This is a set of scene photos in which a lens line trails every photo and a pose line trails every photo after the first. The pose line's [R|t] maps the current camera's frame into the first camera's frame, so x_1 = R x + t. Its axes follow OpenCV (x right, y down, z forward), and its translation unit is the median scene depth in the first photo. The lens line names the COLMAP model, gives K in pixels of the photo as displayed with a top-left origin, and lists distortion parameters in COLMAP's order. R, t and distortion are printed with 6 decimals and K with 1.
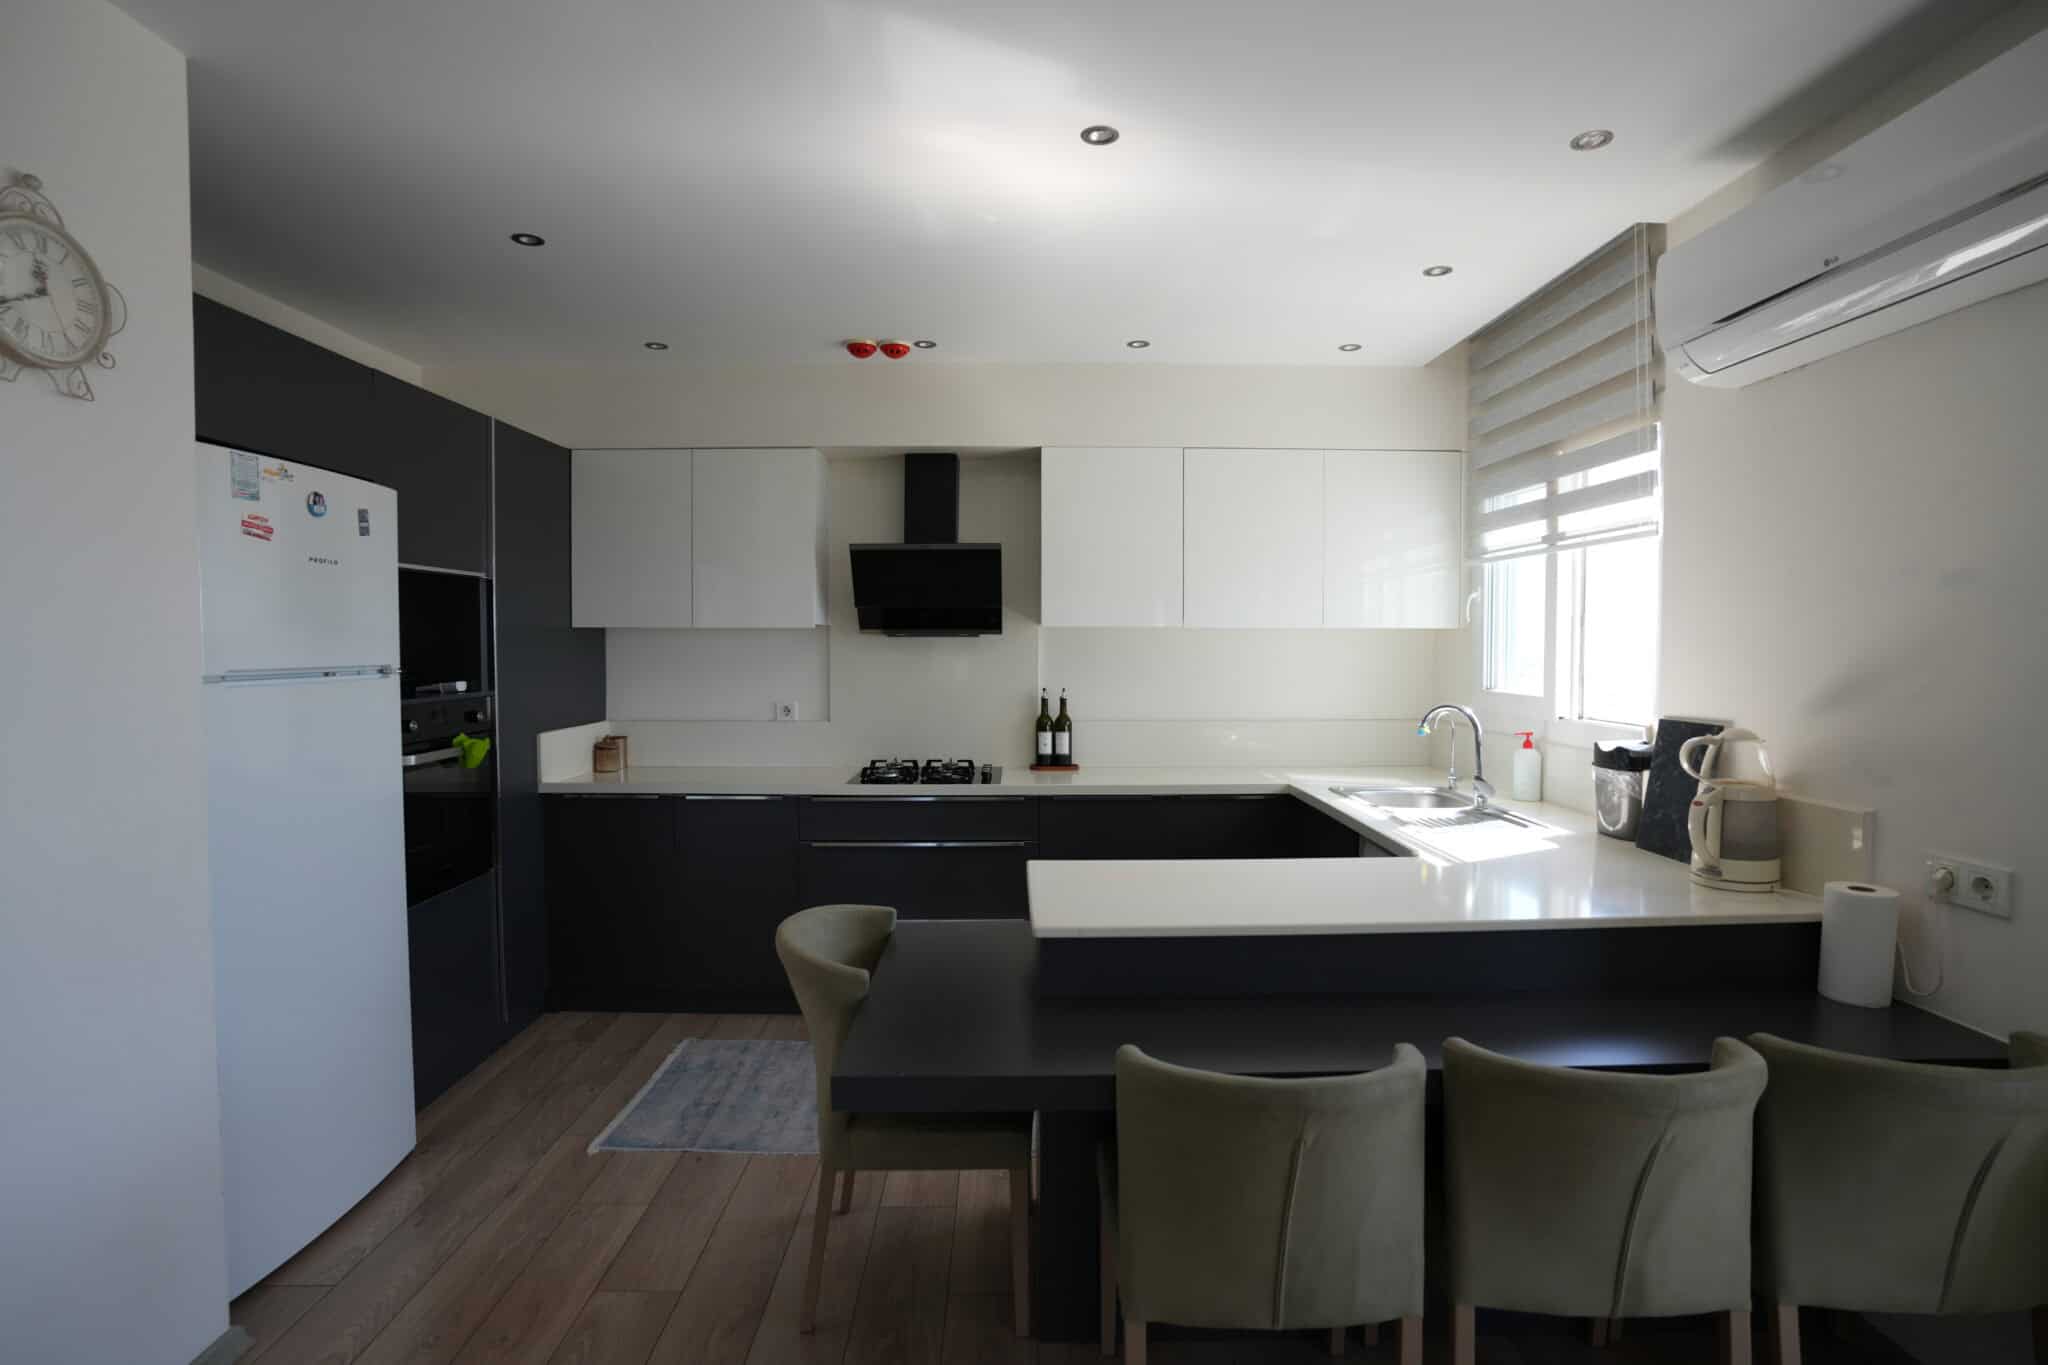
lens RADIAL K [[999.8, 0, 1021.7], [0, 999.8, 678.5], [0, 0, 1]] dist [-0.083922, 0.036654]
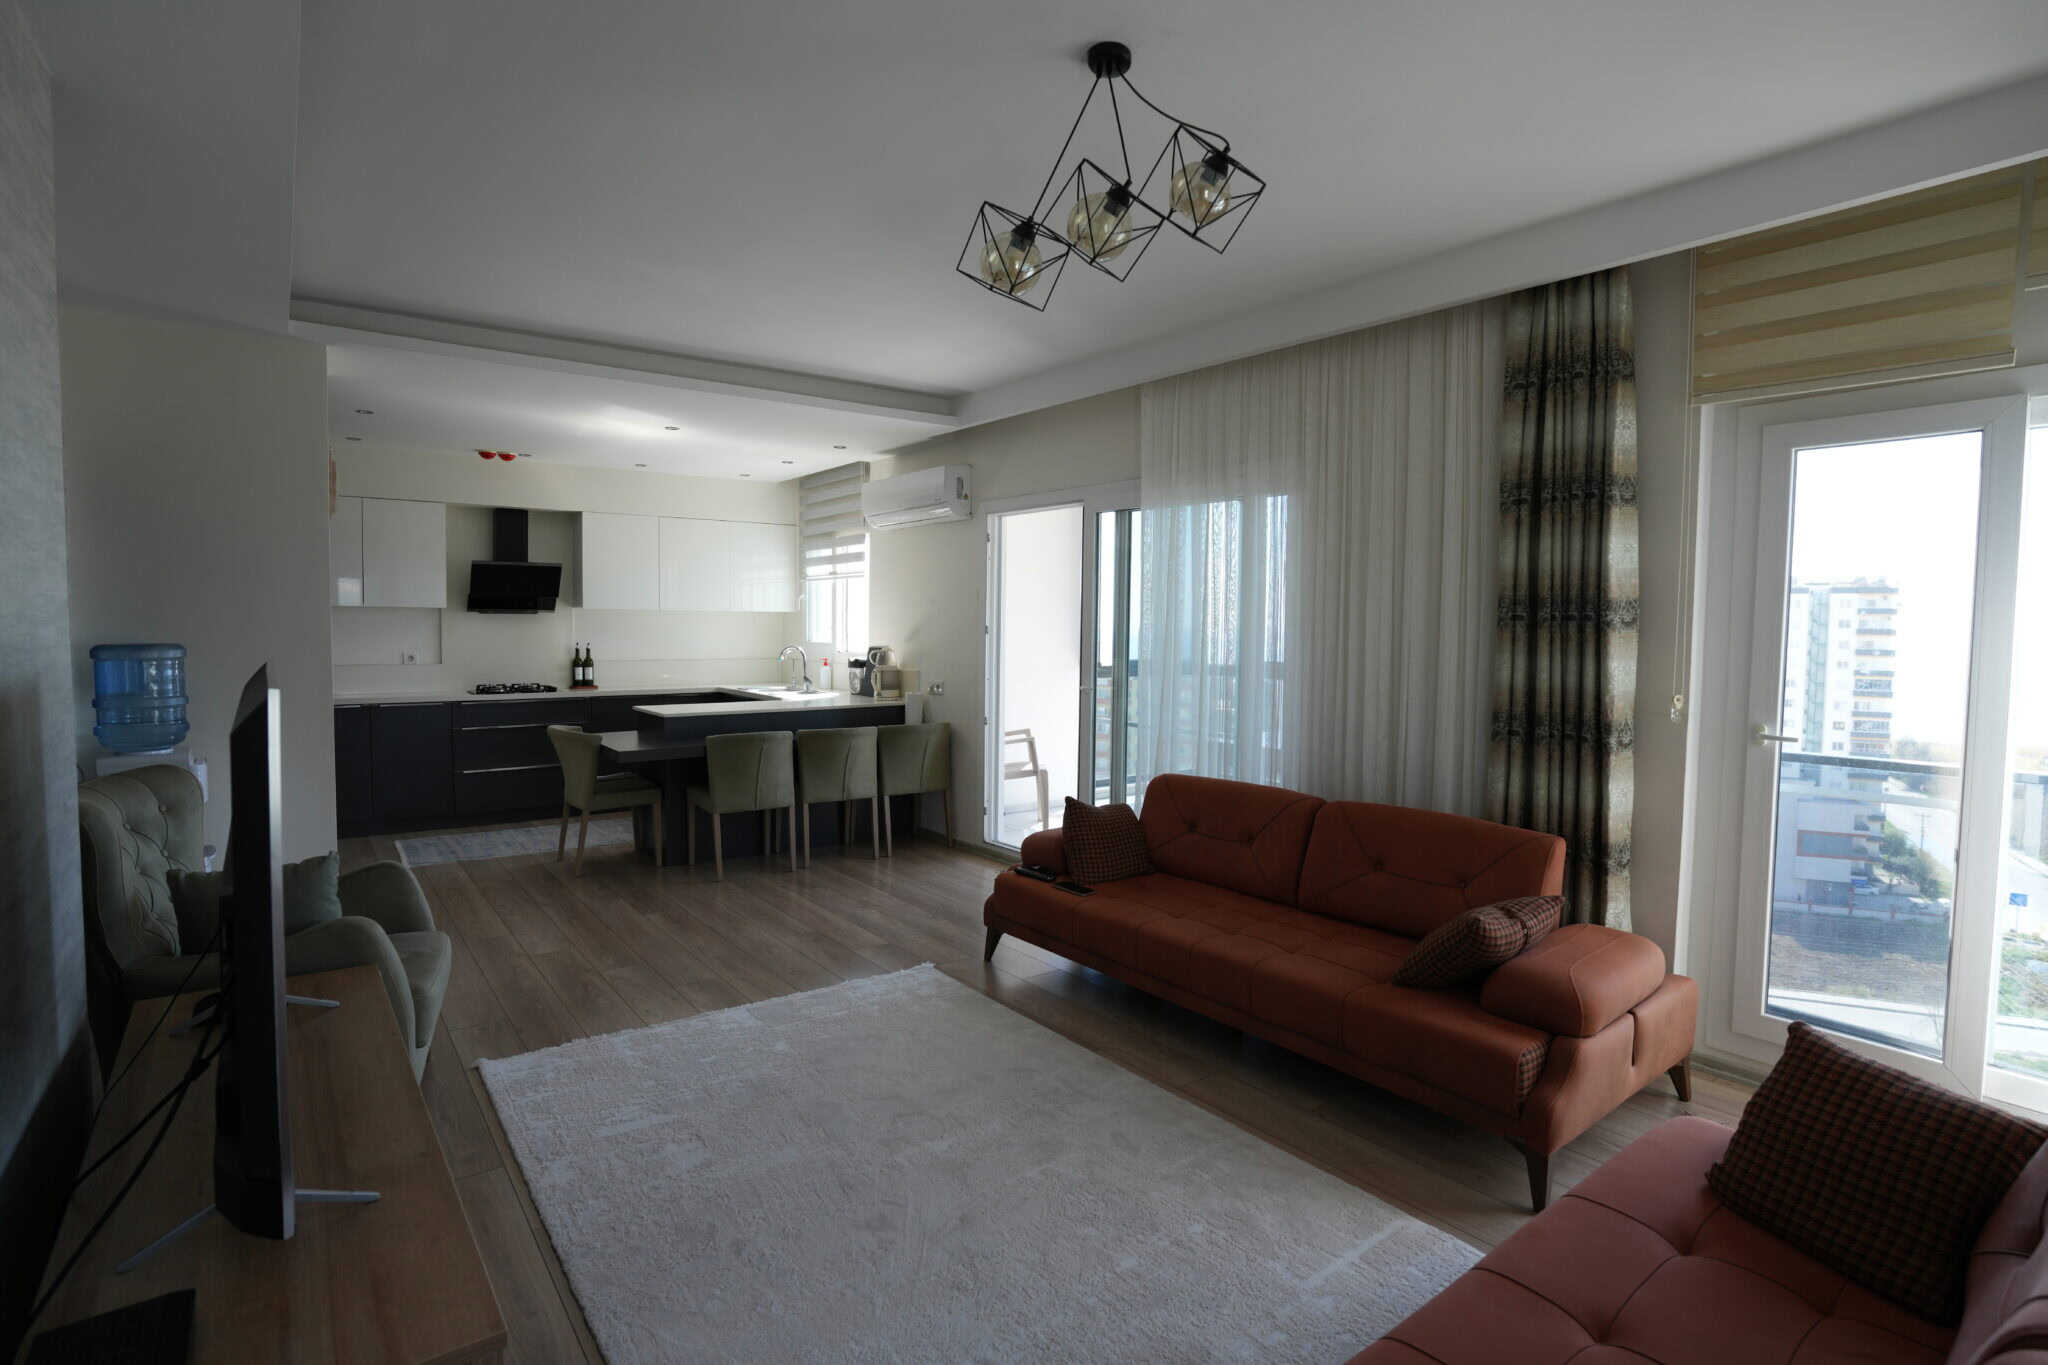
lens RADIAL K [[999.8, 0, 1021.7], [0, 999.8, 678.5], [0, 0, 1]] dist [-0.083922, 0.036654]
pose [[0.797761, -0.024836, 0.602462, -0.486108], [0.012100, 0.999610, 0.025185, 0.046267], [-0.602852, -0.012802, 0.797750, -1.058808]]
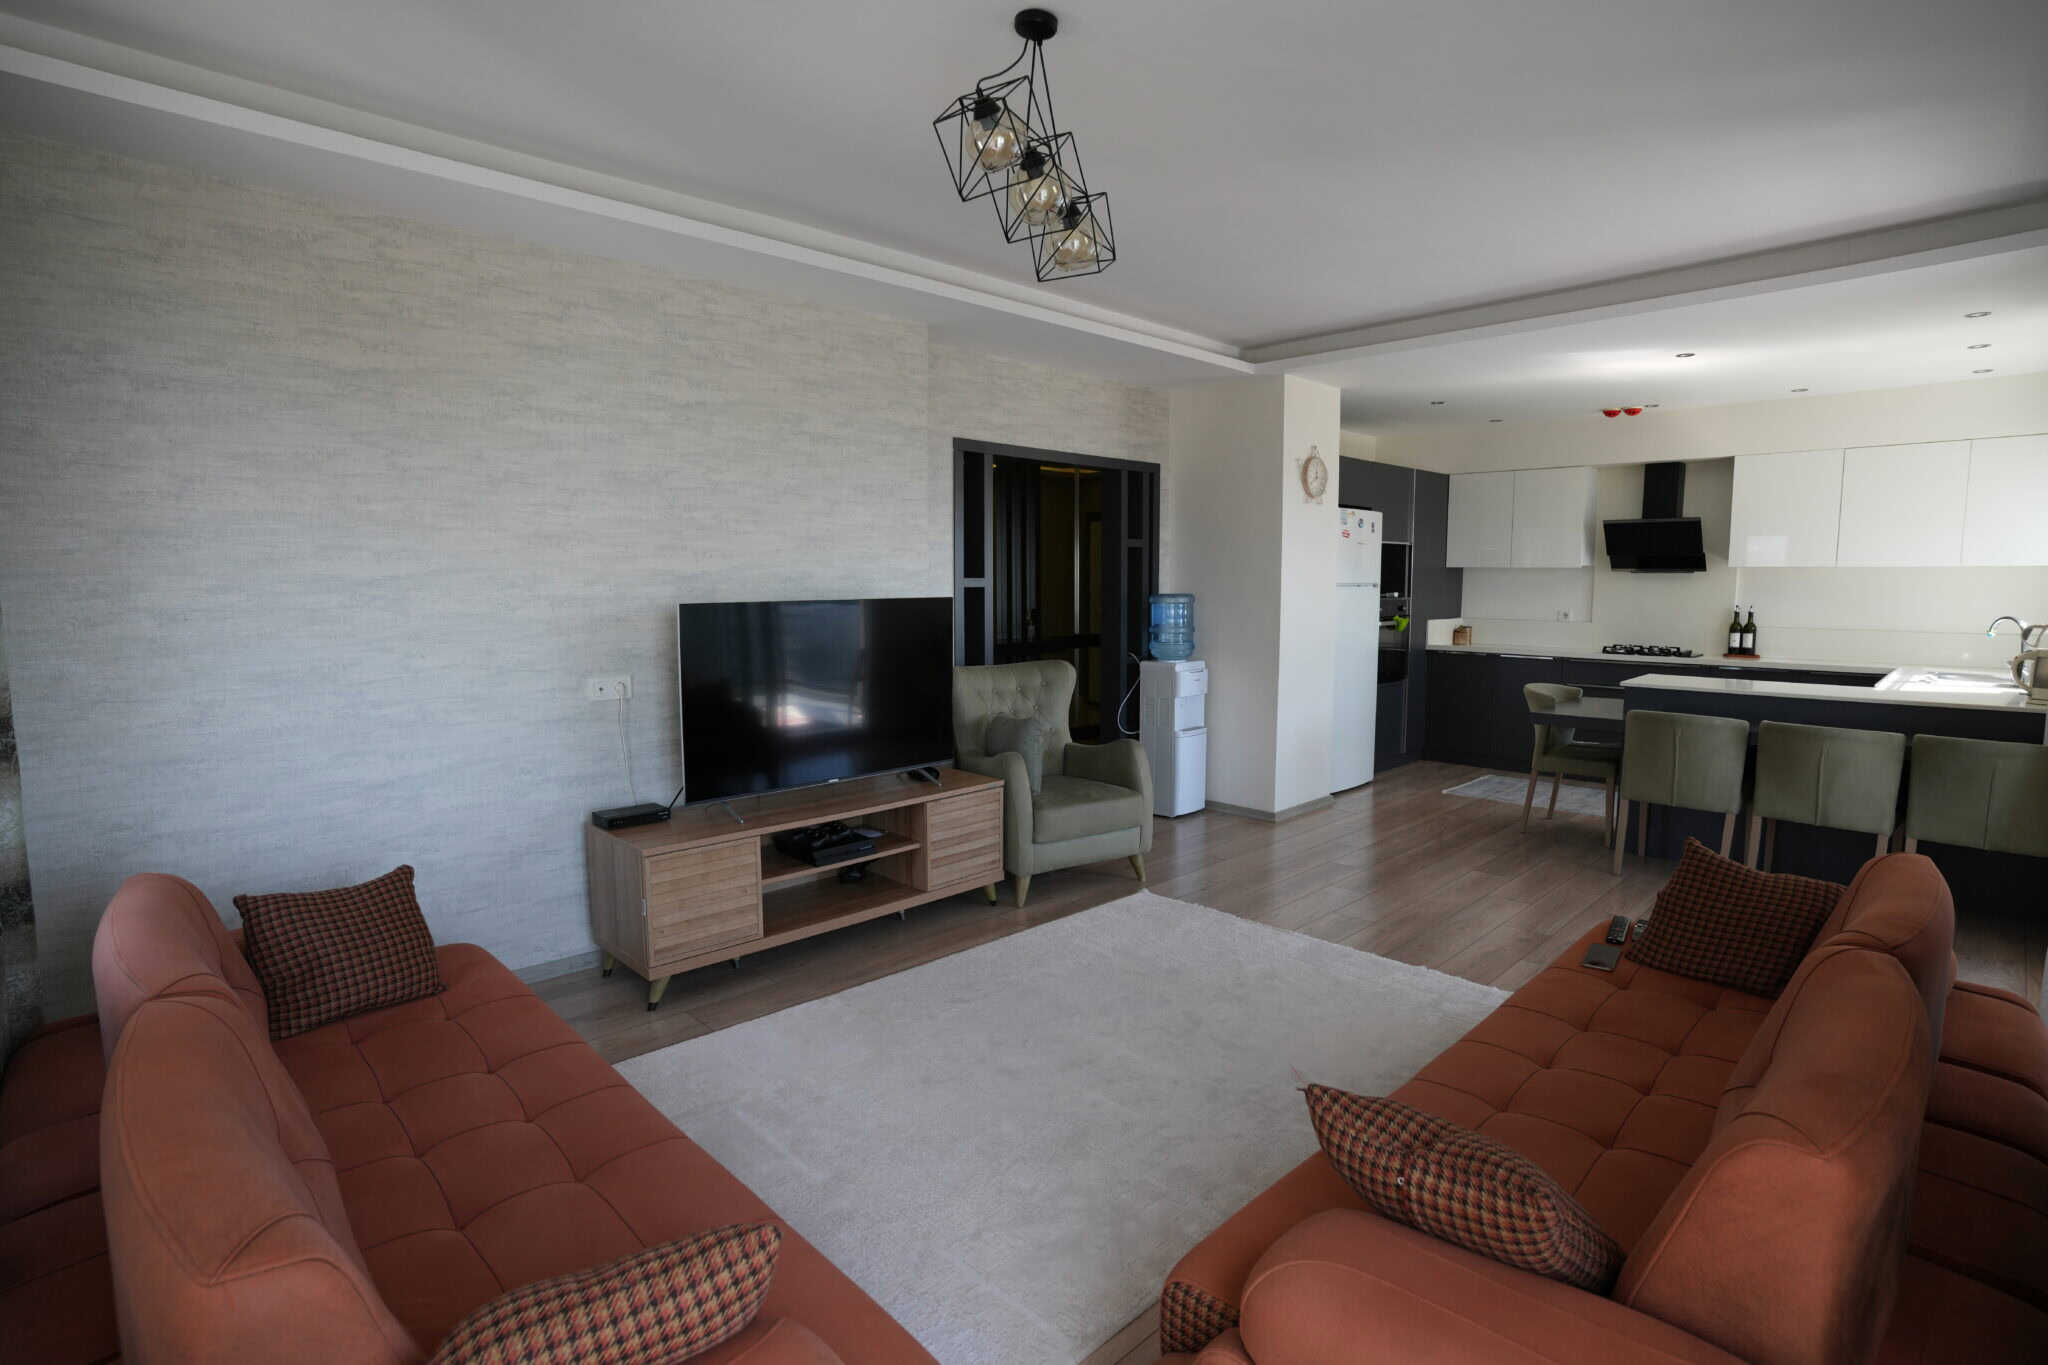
lens RADIAL K [[999.8, 0, 1021.7], [0, 999.8, 678.5], [0, 0, 1]] dist [-0.083922, 0.036654]
pose [[0.689042, 0.071861, -0.721150, 0.422357], [-0.025957, 0.996880, 0.074536, 0.048567], [0.724257, -0.032640, 0.688757, -1.051634]]
